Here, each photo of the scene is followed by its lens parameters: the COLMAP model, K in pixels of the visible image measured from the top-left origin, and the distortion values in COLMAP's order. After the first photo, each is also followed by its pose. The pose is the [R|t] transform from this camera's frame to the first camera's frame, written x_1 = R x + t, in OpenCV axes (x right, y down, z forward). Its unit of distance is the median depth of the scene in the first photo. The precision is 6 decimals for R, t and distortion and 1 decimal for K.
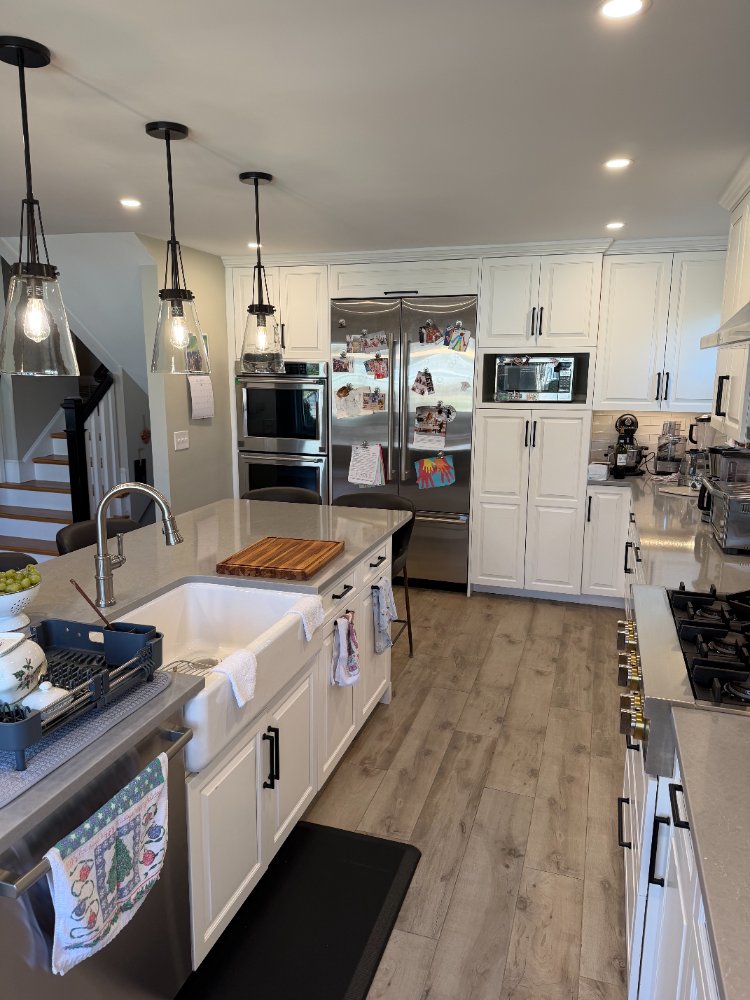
lens RADIAL K [[698.9, 0, 374.2], [0, 698.9, 500.5], [0, 0, 1]] dist [0.054216, -0.083446]
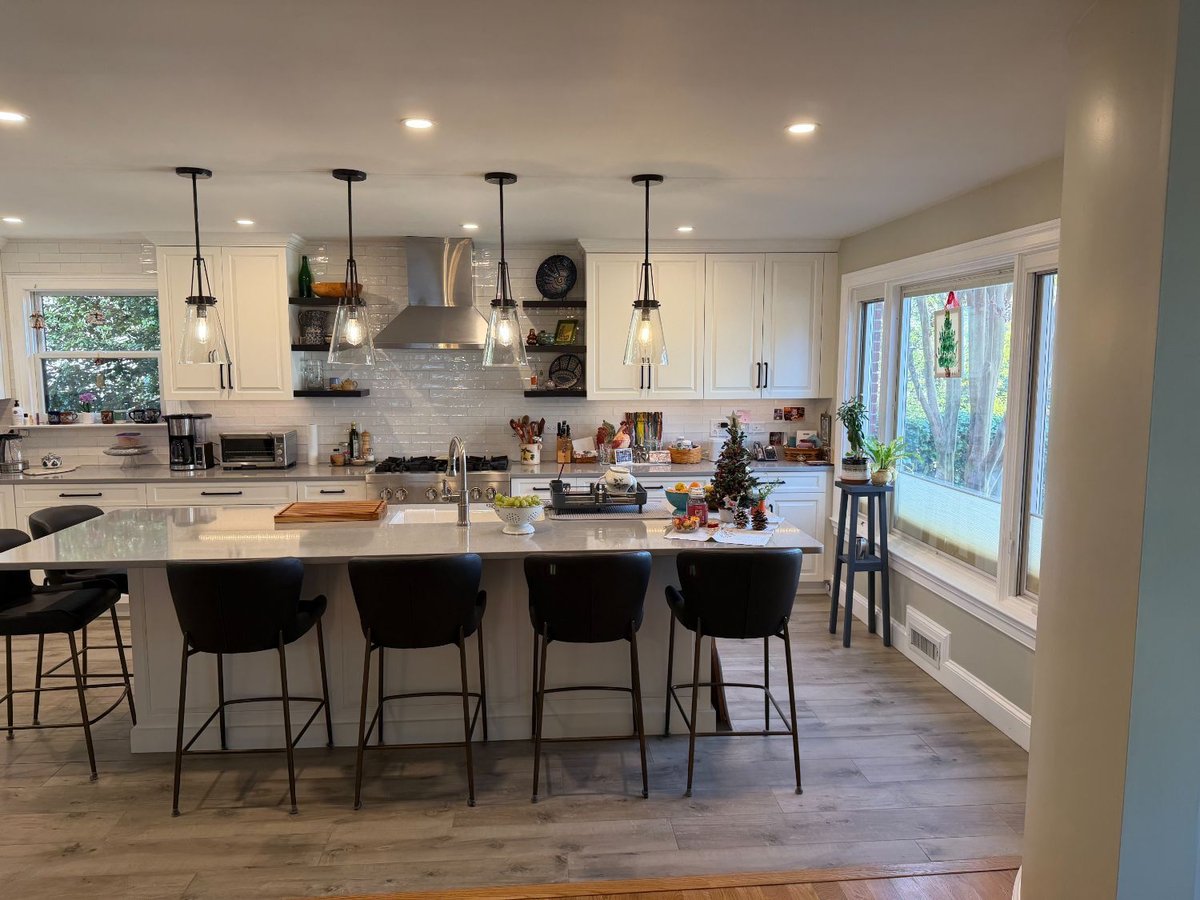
lens RADIAL K [[845.8, 0, 592.9], [0, 845.8, 451.2], [0, 0, 1]] dist [0.050194, -0.058058]
pose [[-0.373436, -0.107436, 0.921413, -1.434938], [0.172123, 0.967999, 0.182626, -0.184720], [-0.911548, 0.226795, -0.342994, 0.919685]]
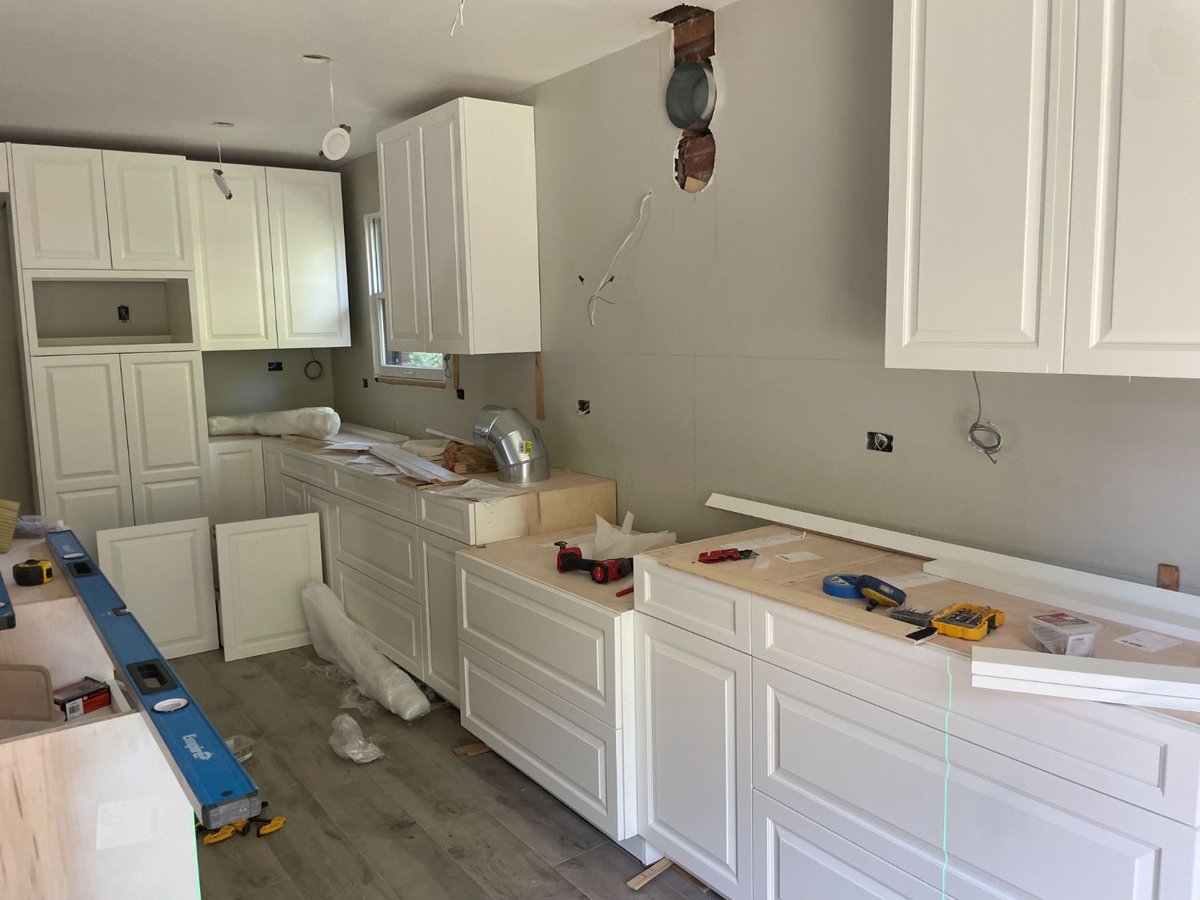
lens RADIAL K [[911.2, 0, 601.1], [0, 911.2, 437.2], [0, 0, 1]] dist [0.080438, -0.111710]
pose [[0.586353, -0.119231, 0.801233, -0.392783], [0.176284, 0.984185, 0.017449, 0.041618], [-0.790642, 0.131013, 0.598098, 0.052568]]
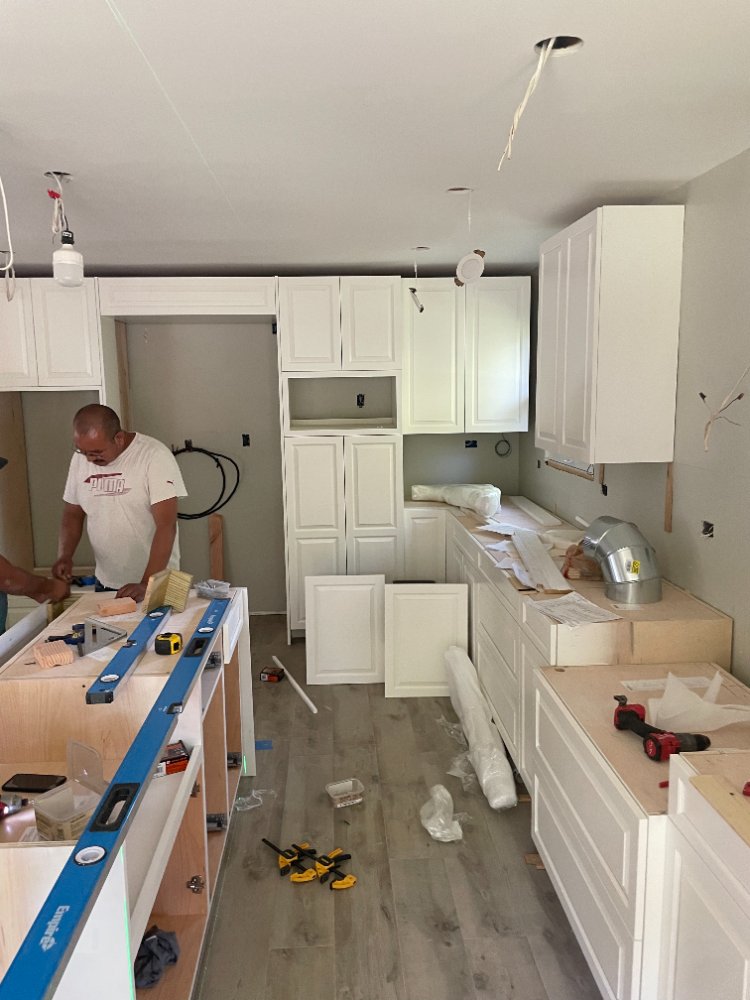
lens RADIAL K [[759.3, 0, 369.9], [0, 759.3, 492.8], [0, 0, 1]] dist [0.080438, -0.111710]
pose [[0.933275, -0.071553, 0.351962, -0.158946], [0.088136, 0.995617, -0.031296, -0.027718], [-0.348180, 0.060229, 0.935491, 0.053525]]
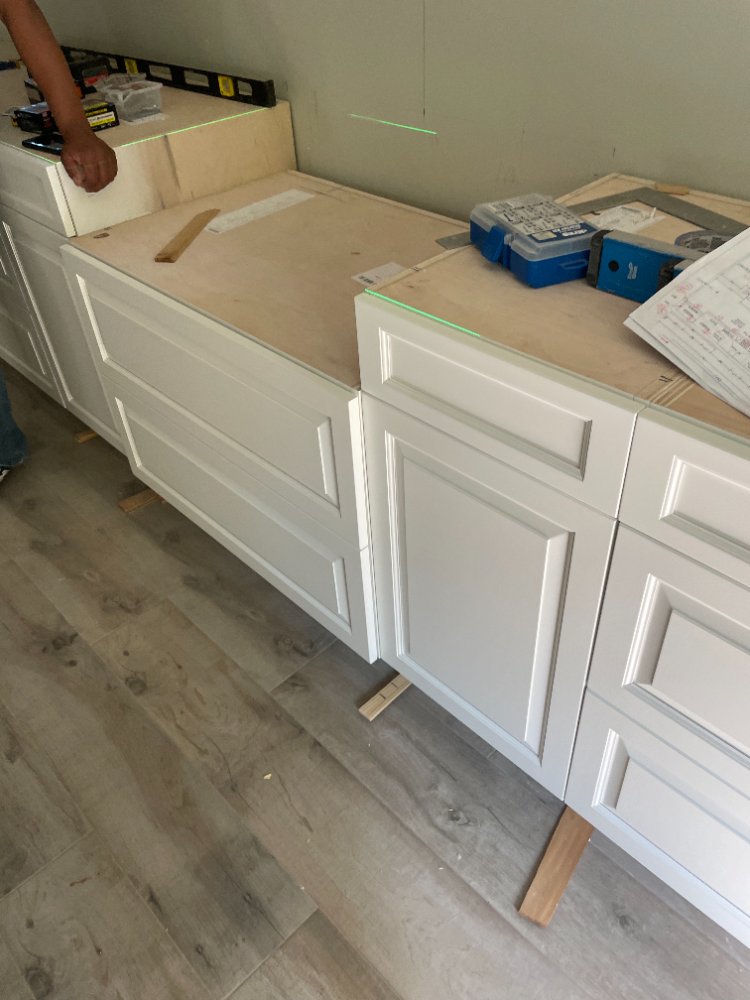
lens RADIAL K [[759.3, 0, 382.0], [0, 759.3, 490.3], [0, 0, 1]] dist [0.080438, -0.111710]
pose [[0.462531, -0.580038, 0.670538, -0.045463], [0.214691, 0.807066, 0.550047, 0.047768], [-0.860217, -0.110455, 0.497822, 0.314496]]
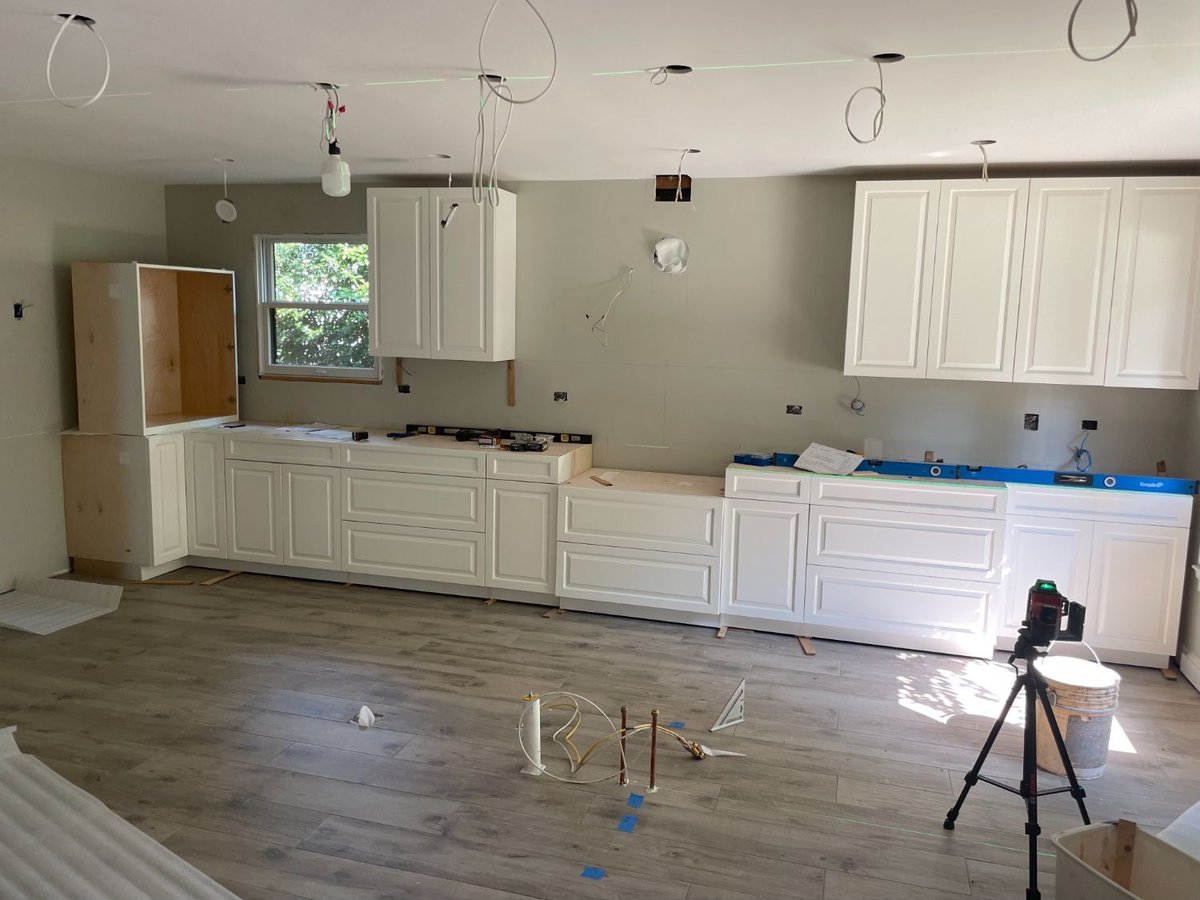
lens RADIAL K [[911.2, 0, 597.2], [0, 911.2, 438.4], [0, 0, 1]] dist [0.080438, -0.111710]
pose [[-0.028180, -0.140248, 0.989715, -1.238695], [0.164763, 0.975914, 0.142984, -0.139681], [-0.985931, 0.167097, -0.004394, 0.696915]]
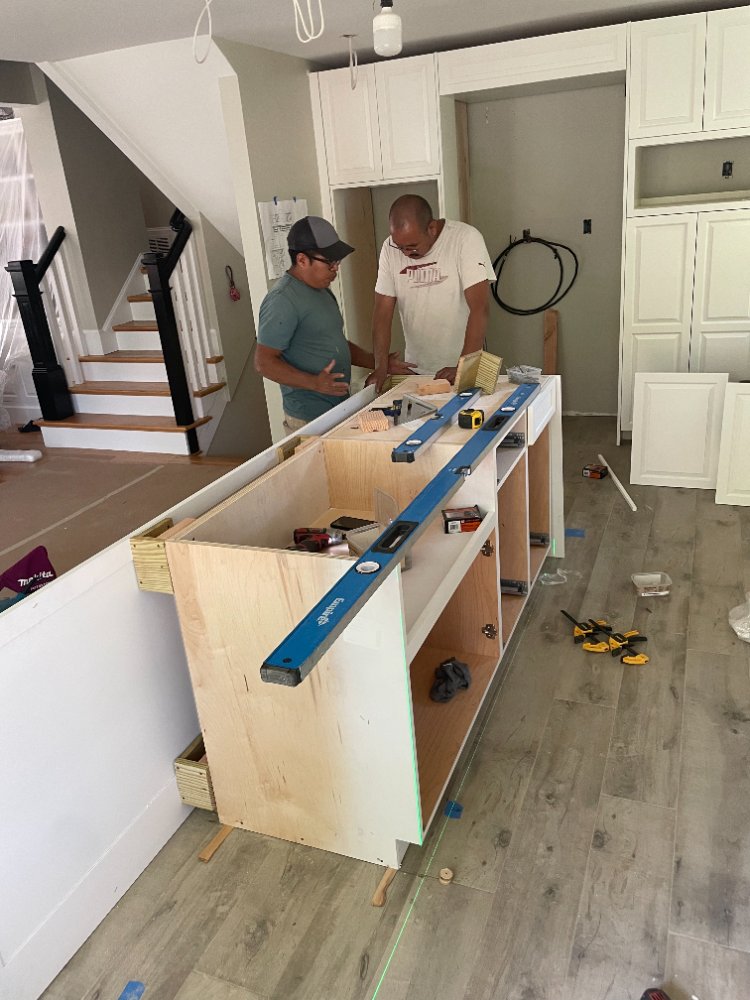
lens RADIAL K [[759.3, 0, 387.0], [0, 759.3, 495.0], [0, 0, 1]] dist [0.080438, -0.111710]
pose [[0.993677, -0.061150, -0.094163, -0.106337], [0.077116, 0.981266, 0.176551, 0.010864], [0.081603, -0.182697, 0.979777, 0.040379]]
